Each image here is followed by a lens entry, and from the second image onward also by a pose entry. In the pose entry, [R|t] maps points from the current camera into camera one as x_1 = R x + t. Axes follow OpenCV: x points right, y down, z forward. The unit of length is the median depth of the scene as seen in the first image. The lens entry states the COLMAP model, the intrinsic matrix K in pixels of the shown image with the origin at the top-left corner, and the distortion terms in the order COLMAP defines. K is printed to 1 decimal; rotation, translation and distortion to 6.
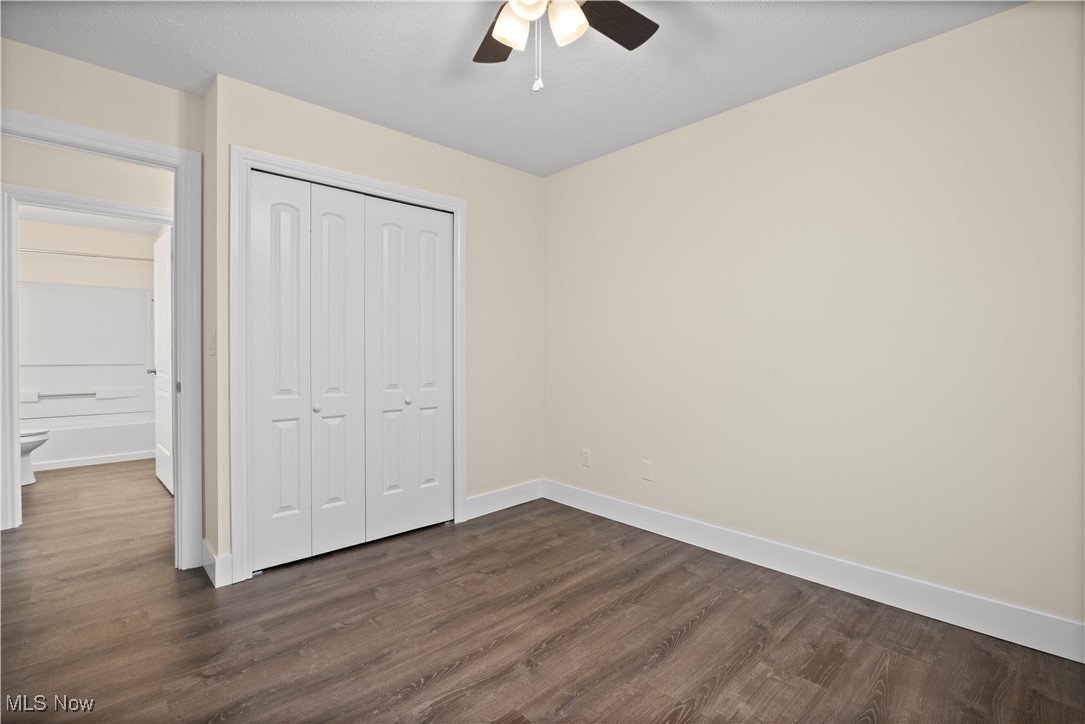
lens RADIAL K [[503.4, 0, 514.5], [0, 503.4, 355.8], [0, 0, 1]] dist [-0.019770, 0.002107]
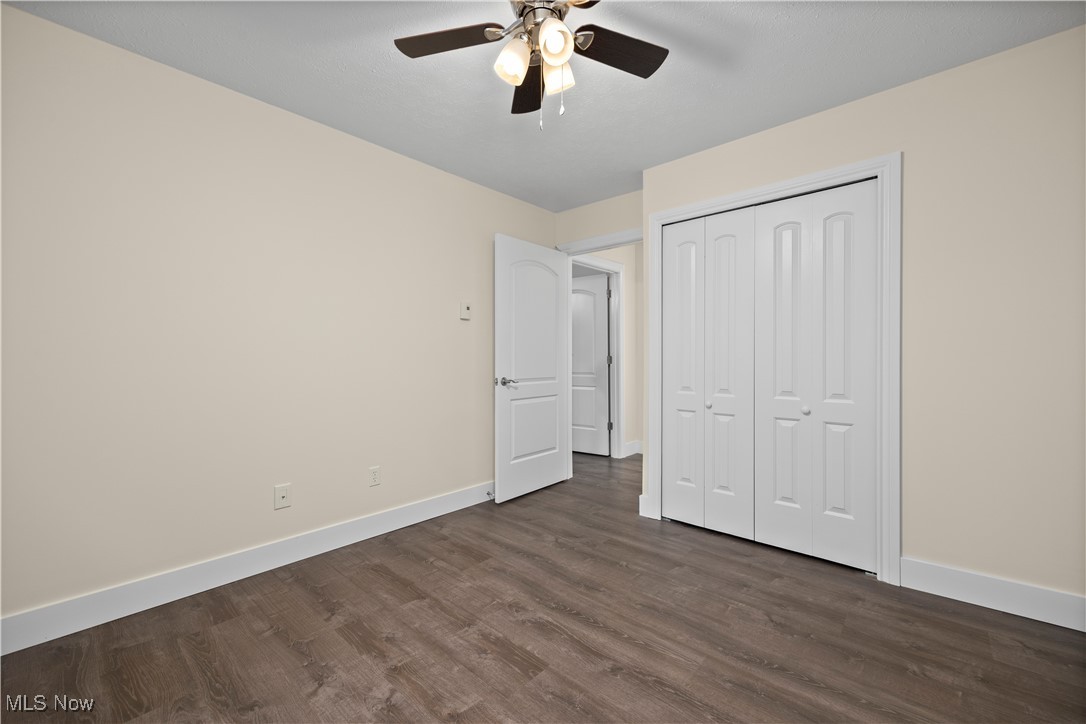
lens RADIAL K [[418.2, 0, 537.8], [0, 418.2, 362.9], [0, 0, 1]] dist [-0.002470, -0.000730]
pose [[0.109302, 0.010711, -0.993951, 0.592640], [-0.002507, 0.999942, 0.010500, -0.005176], [0.994005, 0.001344, 0.109322, 0.532152]]
